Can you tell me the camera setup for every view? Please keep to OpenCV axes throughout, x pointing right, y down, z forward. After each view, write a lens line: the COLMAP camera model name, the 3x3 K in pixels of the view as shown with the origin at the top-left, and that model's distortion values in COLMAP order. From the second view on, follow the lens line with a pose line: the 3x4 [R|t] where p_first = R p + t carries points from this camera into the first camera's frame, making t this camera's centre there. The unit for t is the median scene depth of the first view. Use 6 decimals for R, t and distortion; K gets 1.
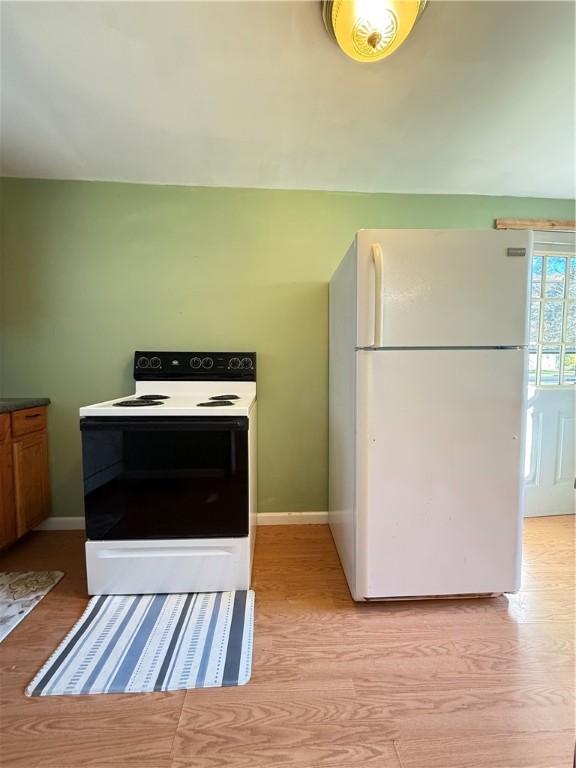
lens RADIAL K [[306.8, 0, 287.5], [0, 306.8, 383.1], [0, 0, 1]] dist [0.000030, -0.000119]
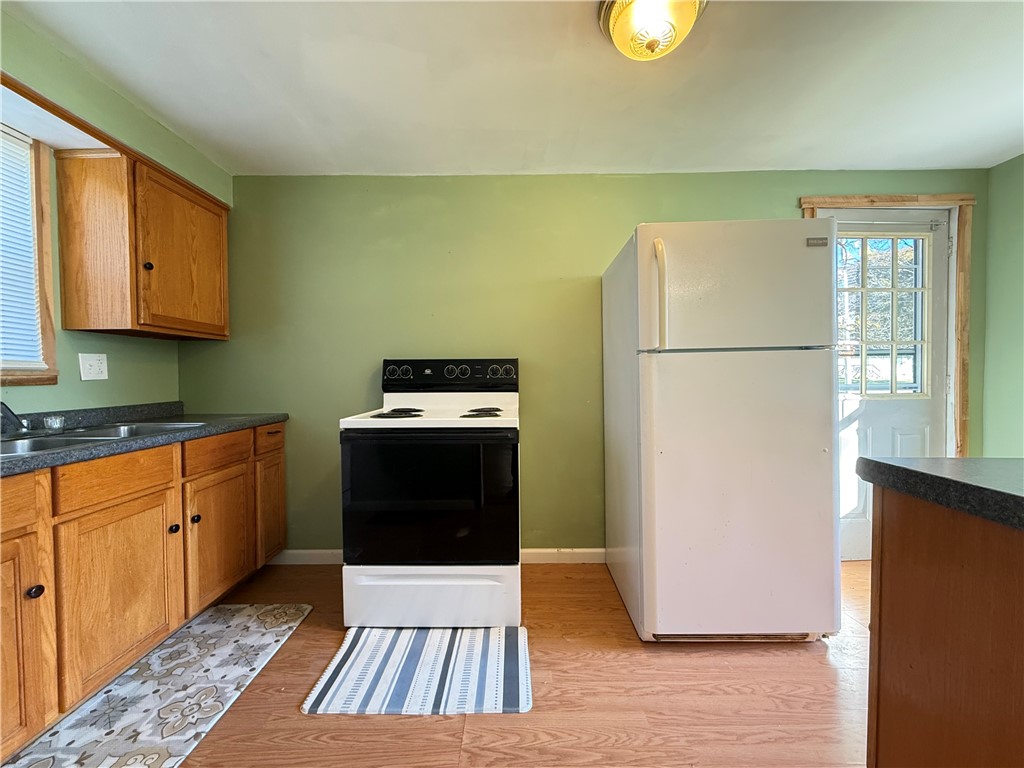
lens RADIAL K [[409.1, 0, 511.2], [0, 409.1, 383.4], [0, 0, 1]] dist [0.000030, -0.000119]
pose [[0.998090, -0.011294, -0.060740, -0.072450], [0.008488, 0.998893, -0.046263, 0.031134], [0.061196, 0.045659, 0.997081, -0.206995]]
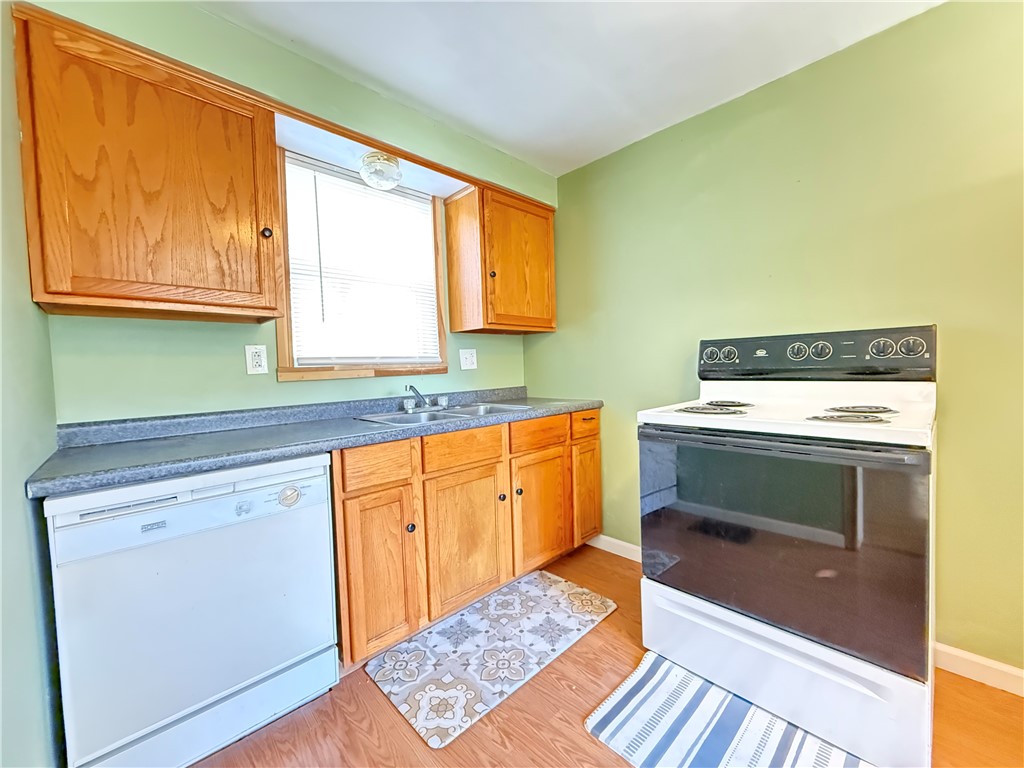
lens RADIAL K [[409.1, 0, 511.2], [0, 409.1, 383.4], [0, 0, 1]] dist [0.000030, -0.000119]
pose [[0.652496, 0.004634, -0.757778, -0.065672], [-0.014841, 0.999868, -0.006665, 0.016126], [0.757646, 0.015595, 0.652479, 0.028705]]
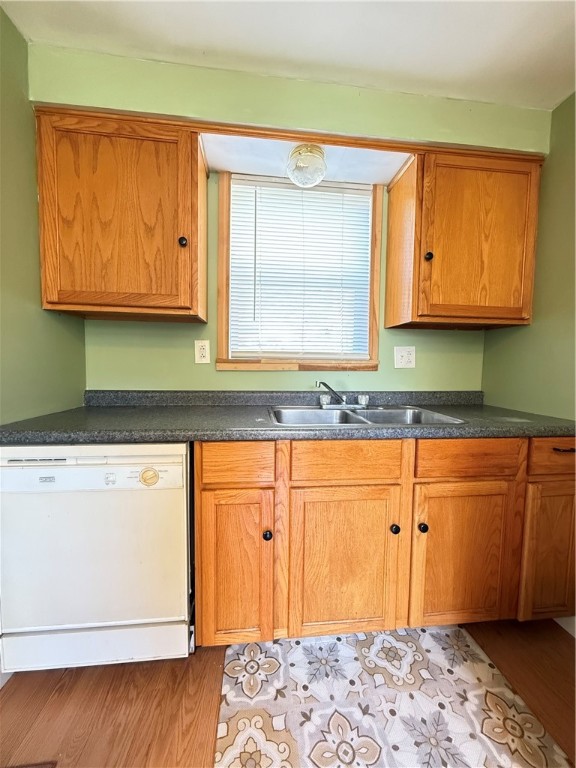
lens RADIAL K [[306.8, 0, 287.5], [0, 306.8, 383.1], [0, 0, 1]] dist [0.000030, -0.000119]
pose [[0.054993, 0.060400, -0.996658, -0.307322], [-0.079801, 0.995242, 0.055911, -0.023181], [0.995293, 0.076459, 0.059551, 0.487410]]
